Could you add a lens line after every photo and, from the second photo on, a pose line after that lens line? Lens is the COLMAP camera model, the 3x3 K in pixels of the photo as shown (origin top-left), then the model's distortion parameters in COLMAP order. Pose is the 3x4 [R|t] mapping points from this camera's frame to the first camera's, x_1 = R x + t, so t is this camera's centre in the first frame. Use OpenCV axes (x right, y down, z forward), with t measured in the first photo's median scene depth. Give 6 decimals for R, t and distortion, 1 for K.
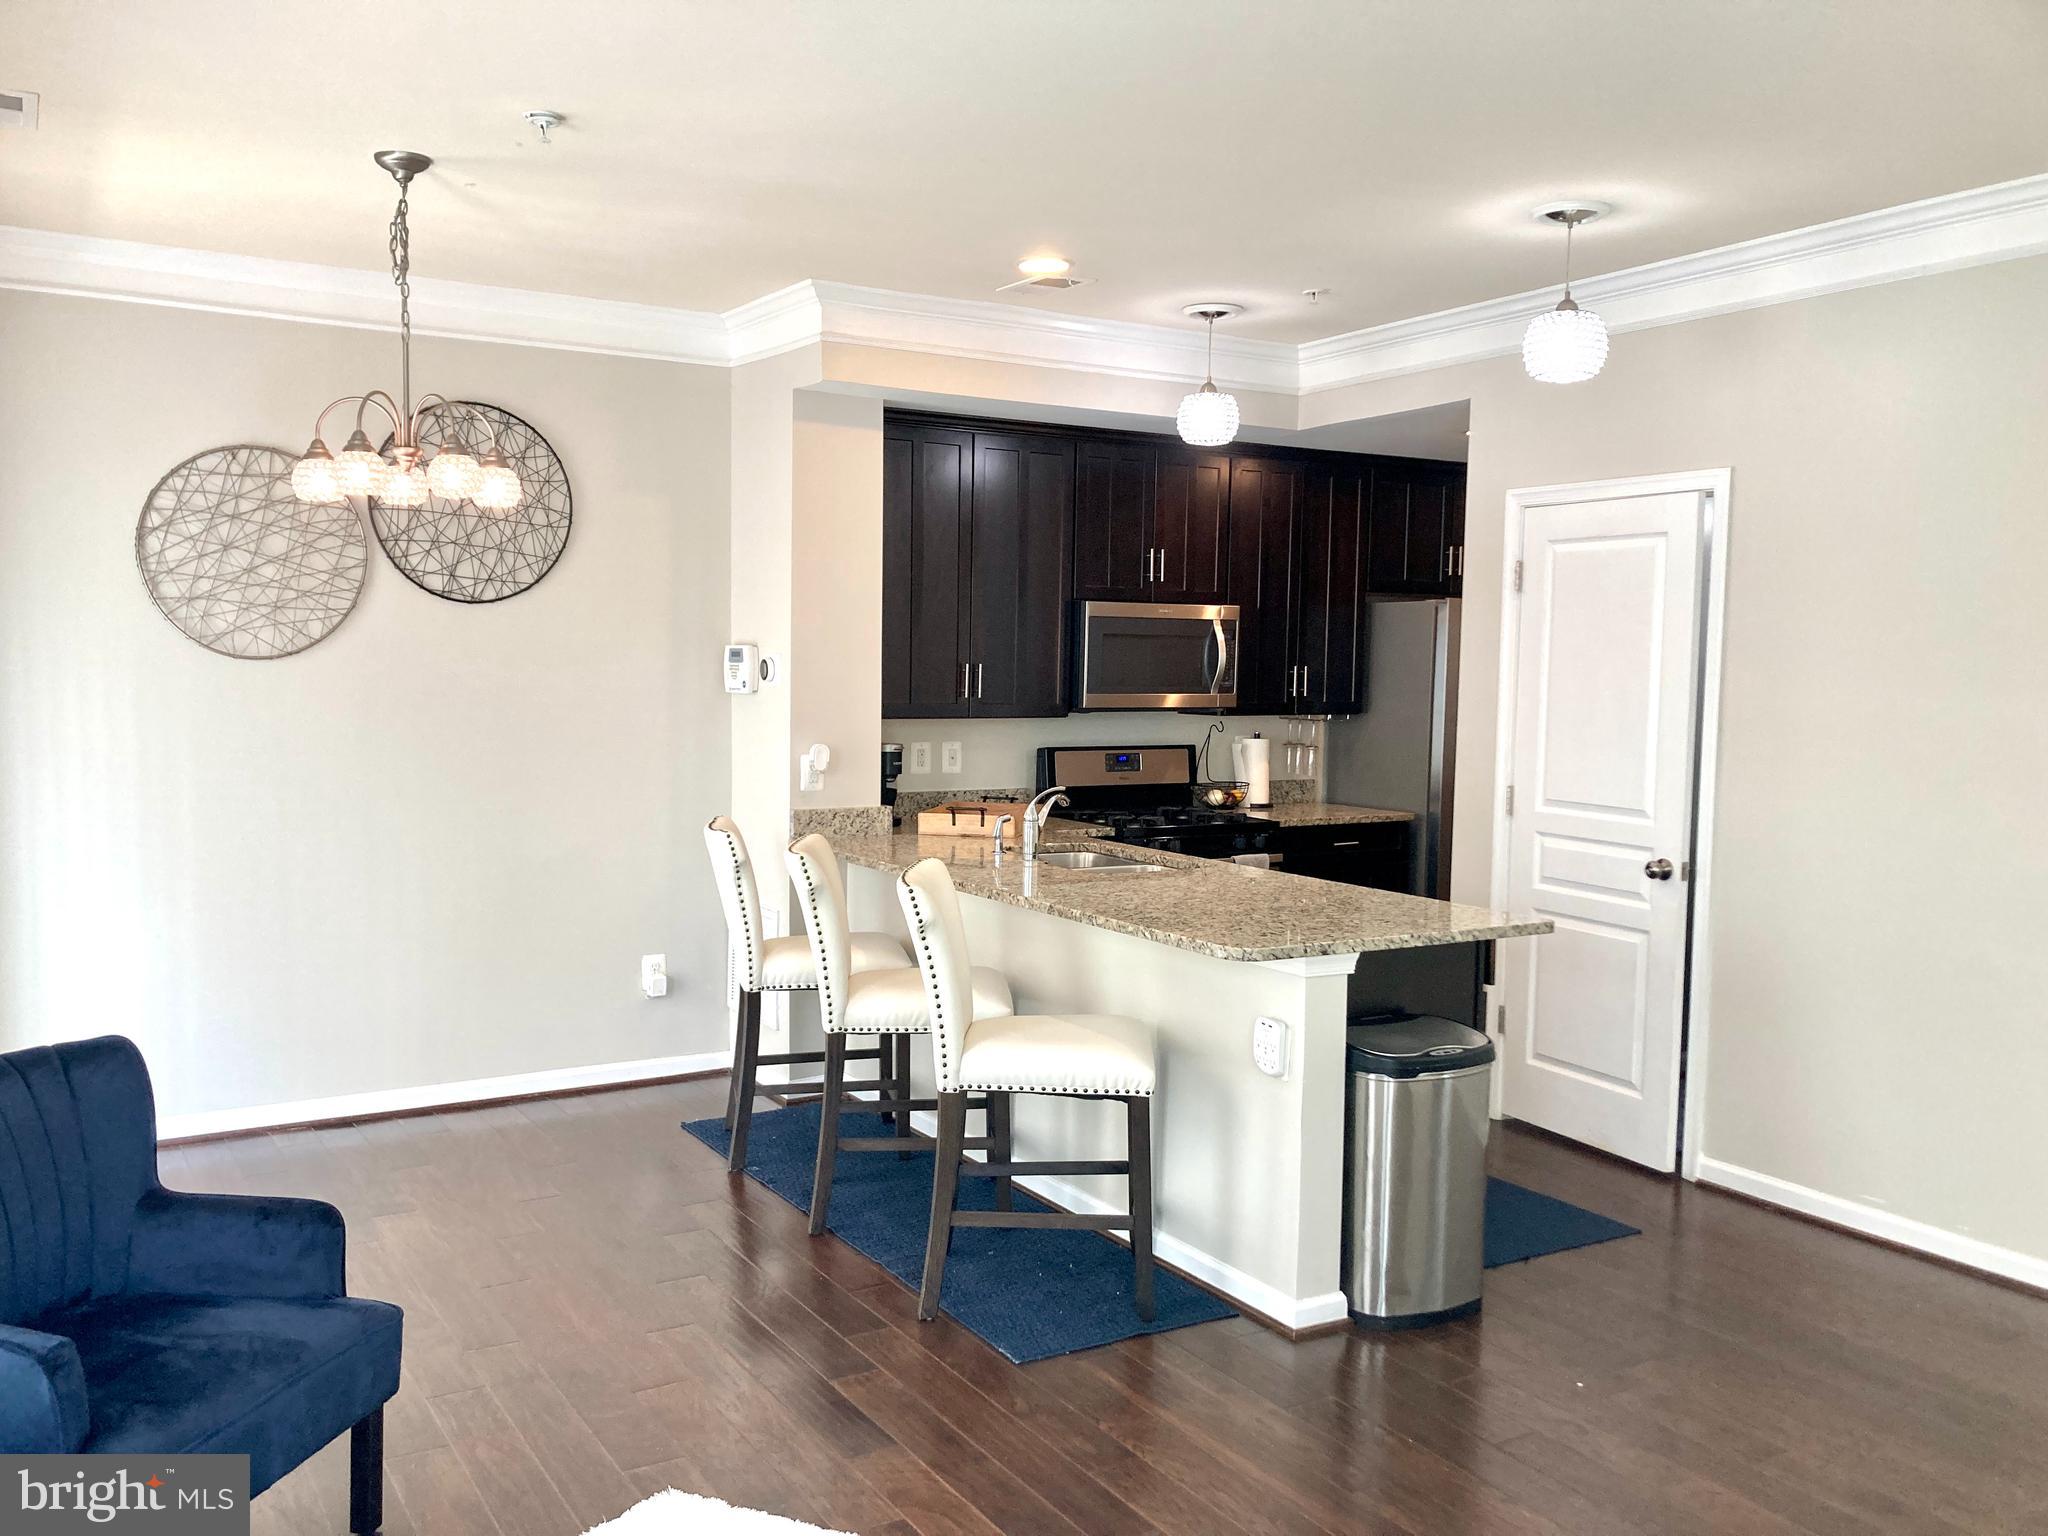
lens RADIAL K [[1682.0, 0, 1007.1], [0, 1682.0, 774.5], [0, 0, 1]] dist [0.050306, -0.061671]
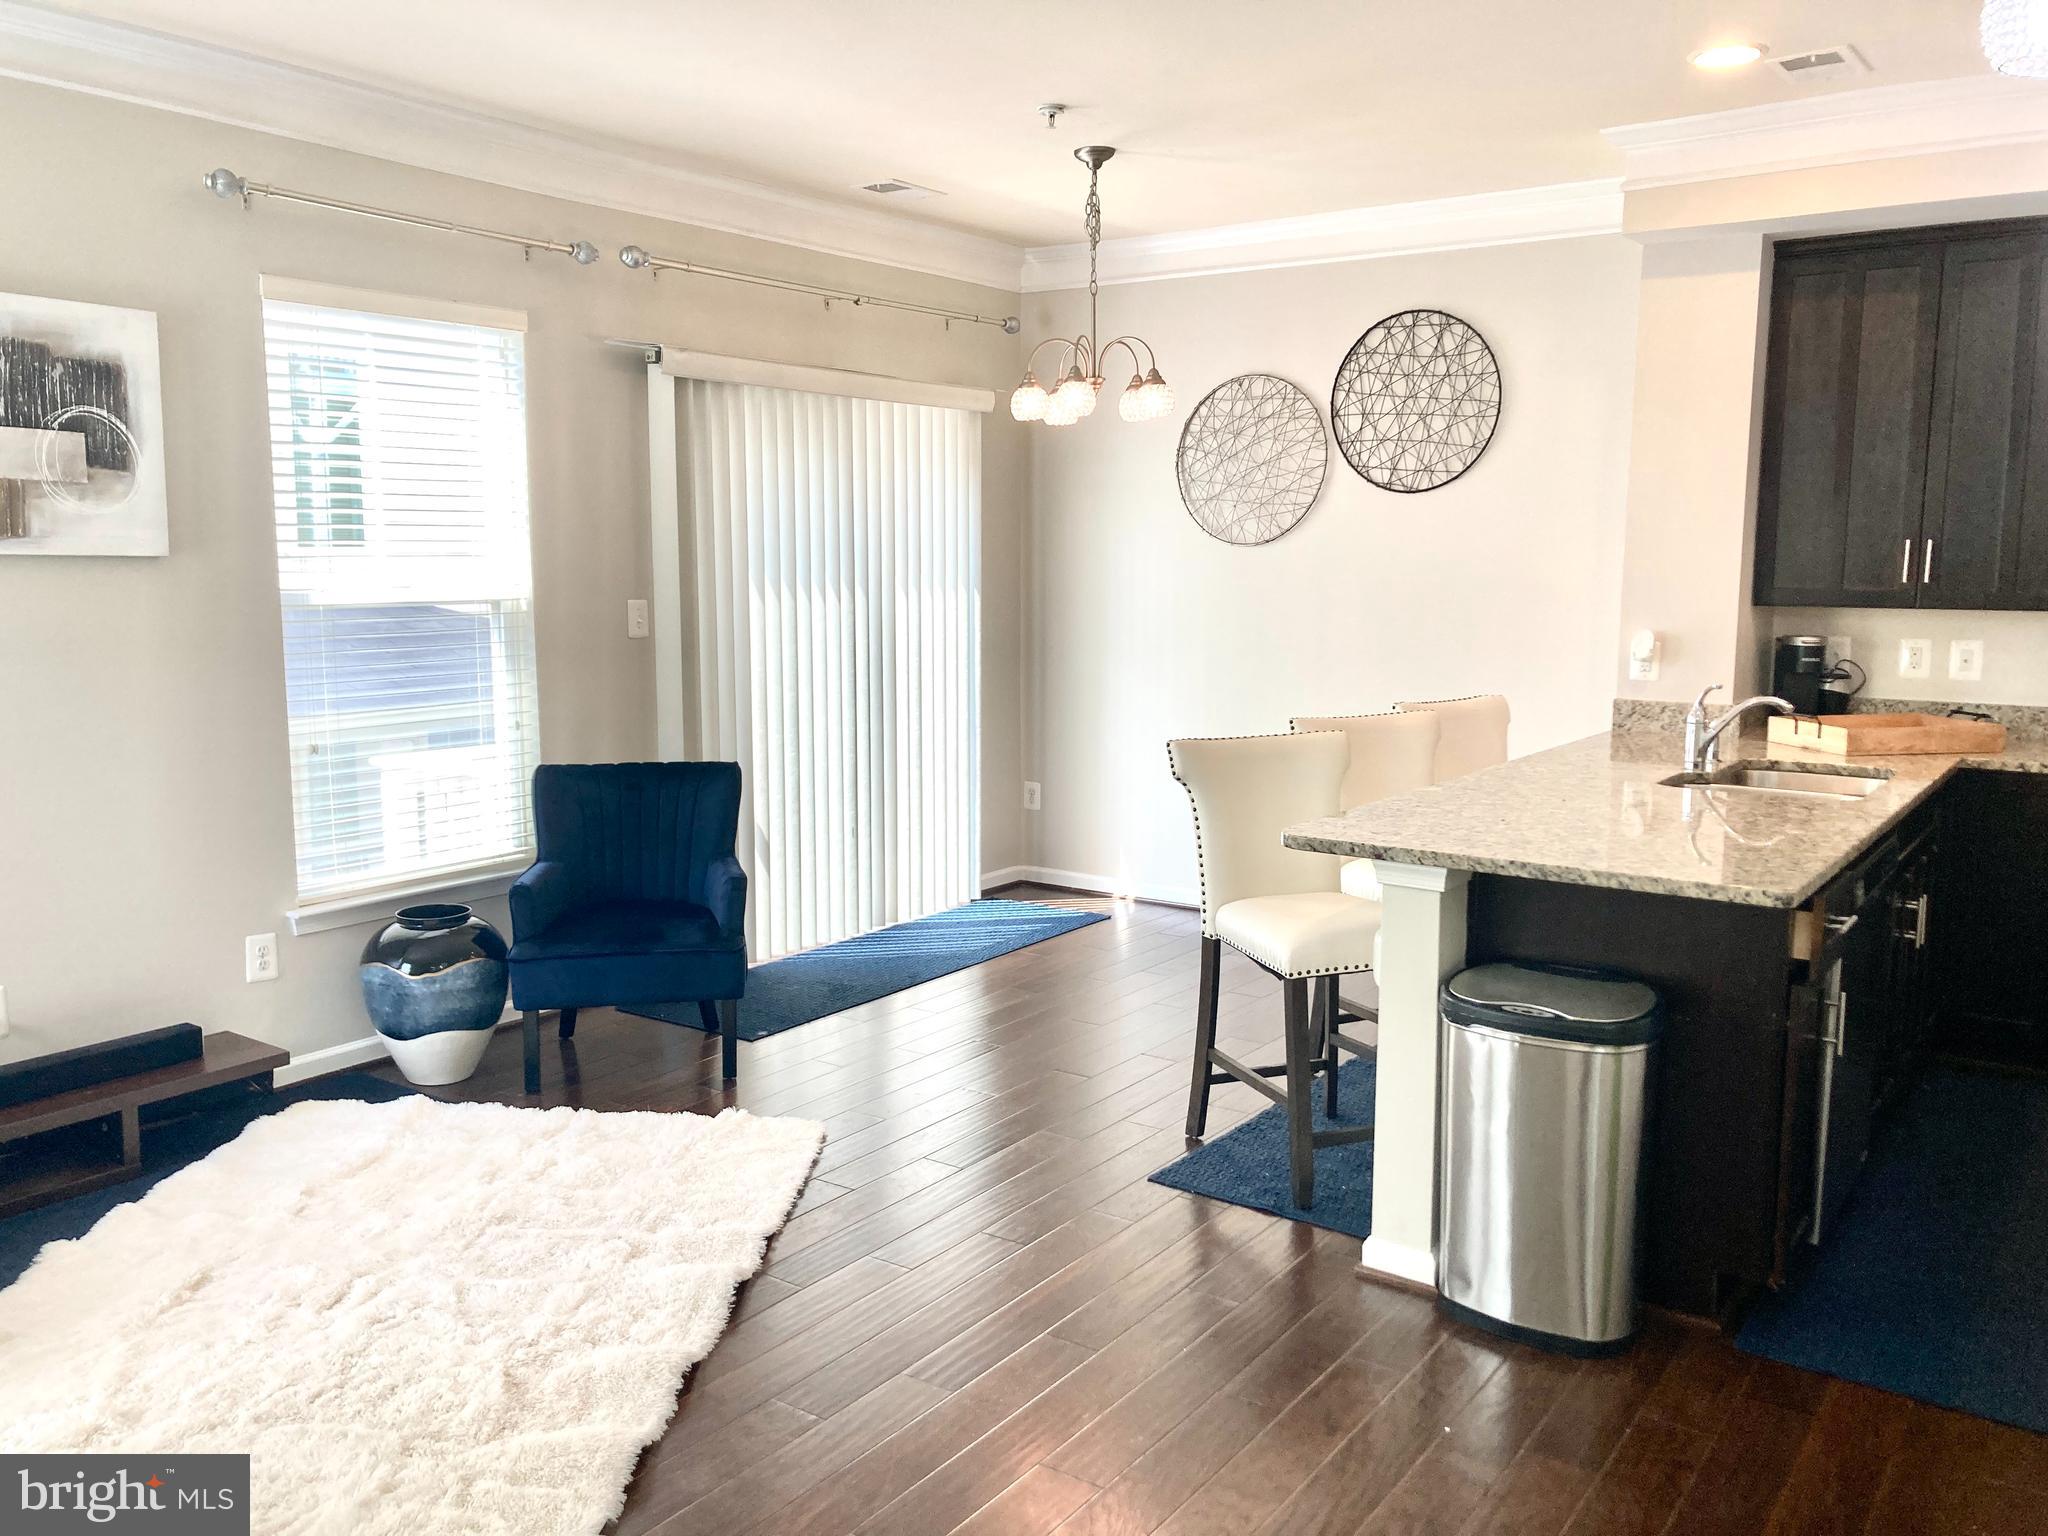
lens RADIAL K [[1682.0, 0, 1017.1], [0, 1682.0, 758.8], [0, 0, 1]] dist [0.050306, -0.061671]
pose [[0.402084, 0.103307, -0.909756, 0.625932], [-0.060476, 0.994441, 0.086195, -0.007085], [0.913604, 0.020361, 0.406096, 0.319204]]
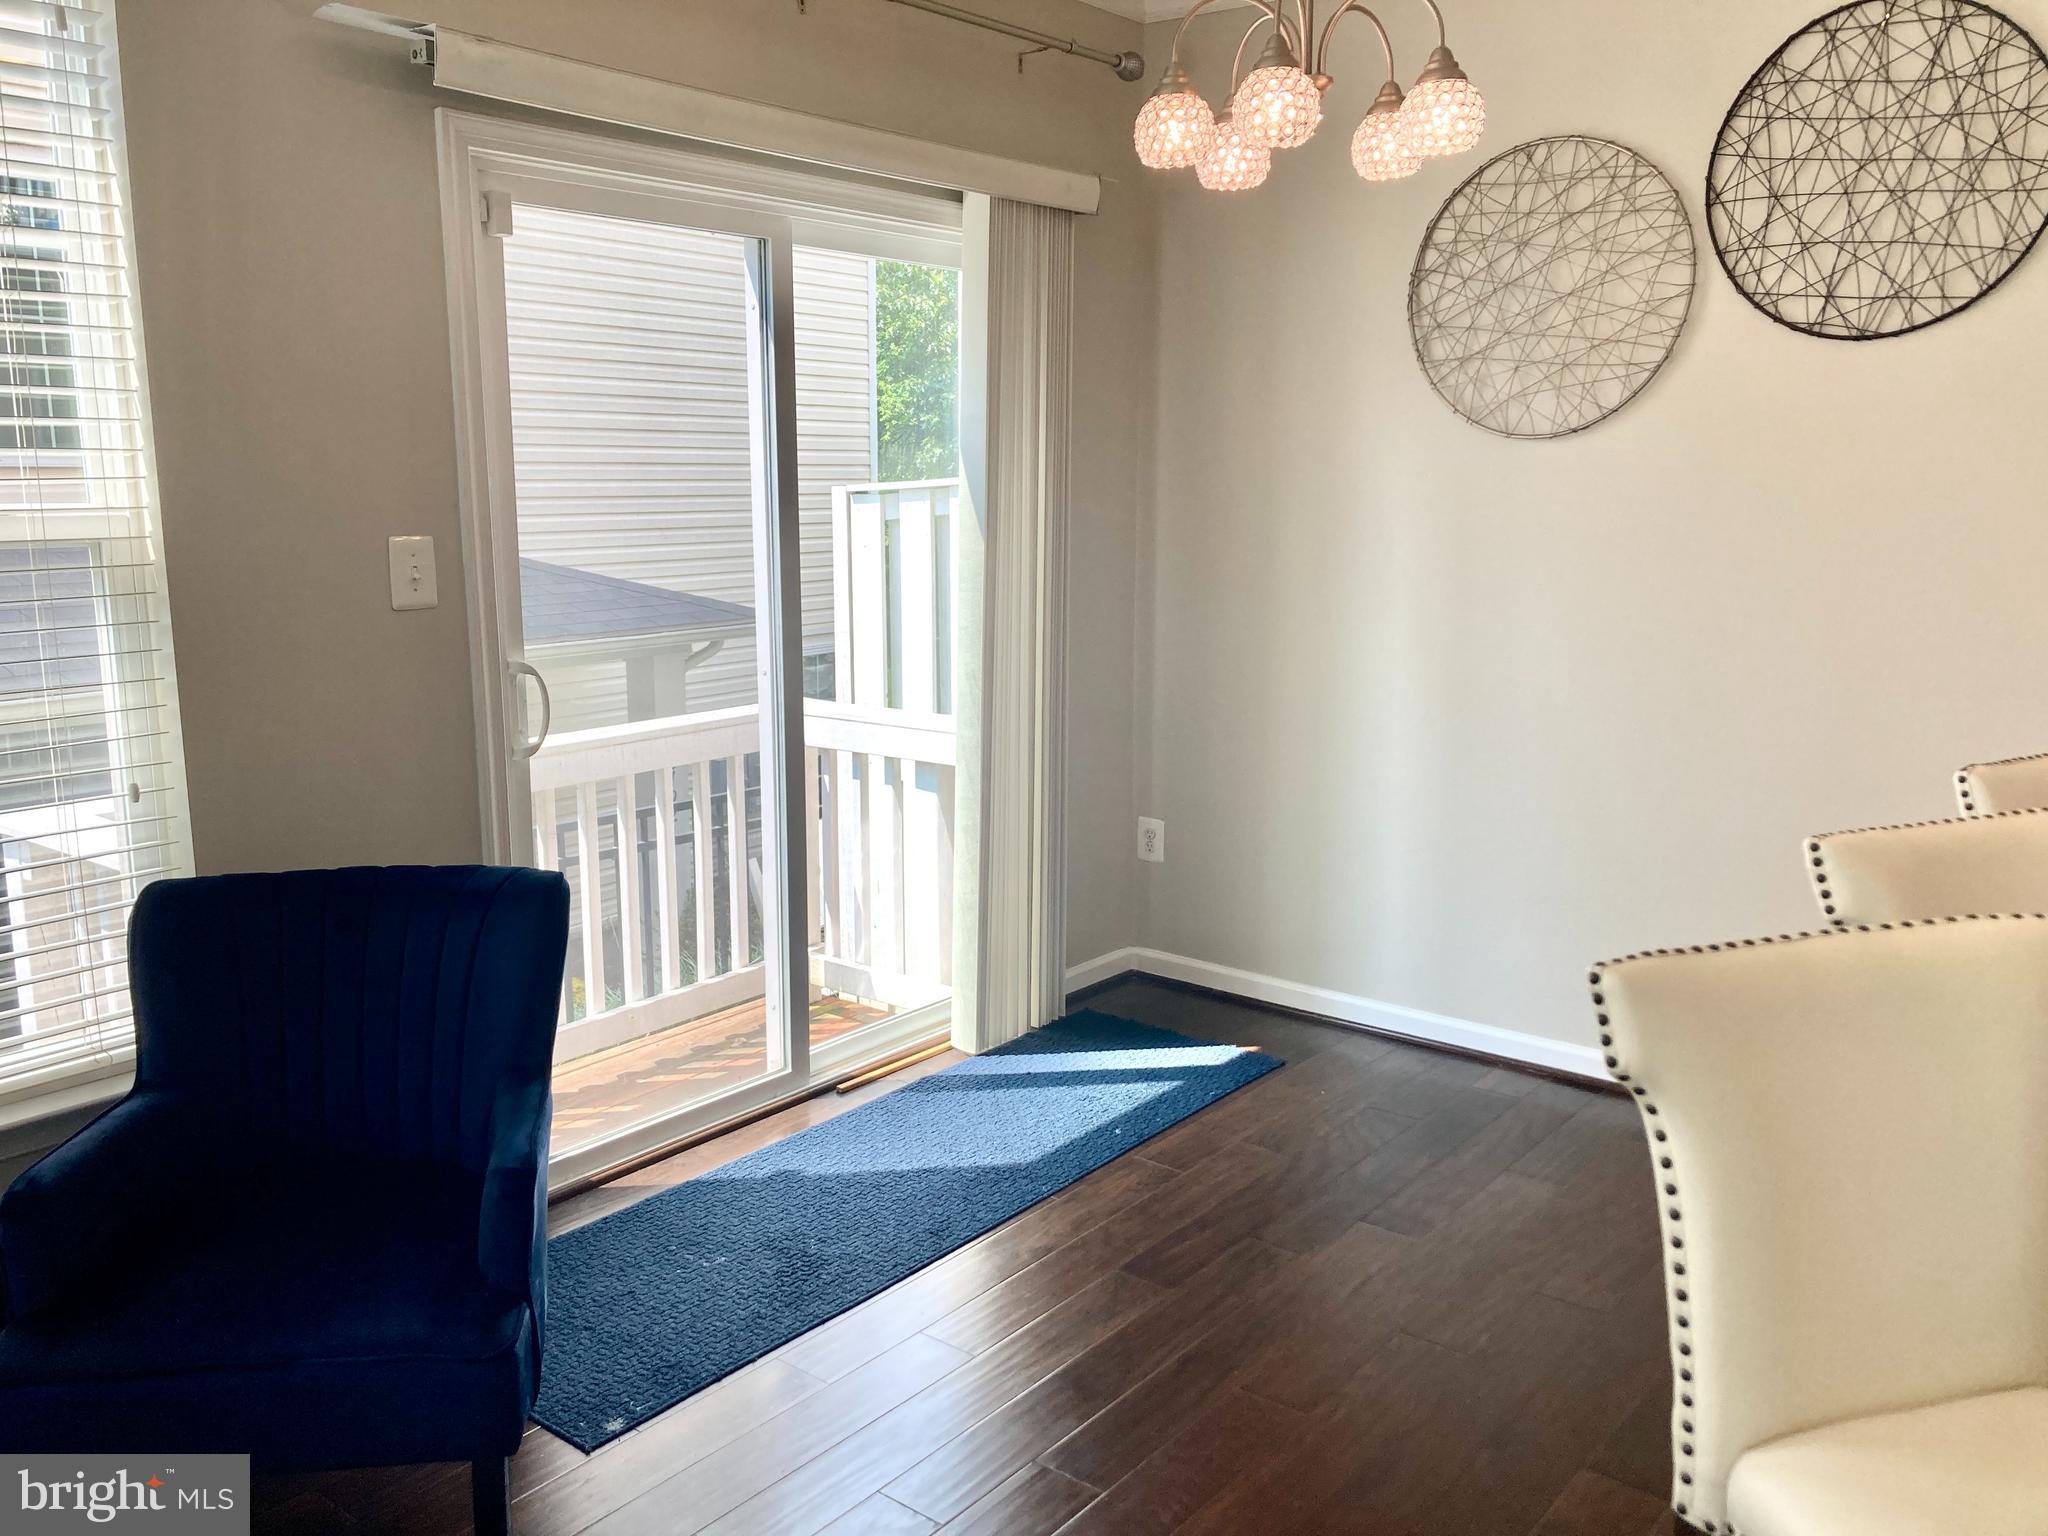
lens RADIAL K [[1682.0, 0, 1020.3], [0, 1682.0, 729.1], [0, 0, 1]] dist [0.050306, -0.061671]
pose [[0.350167, 0.136395, -0.926704, 0.166932], [-0.064810, 0.990498, 0.121295, -0.017291], [0.934443, 0.017586, 0.355679, 0.512192]]
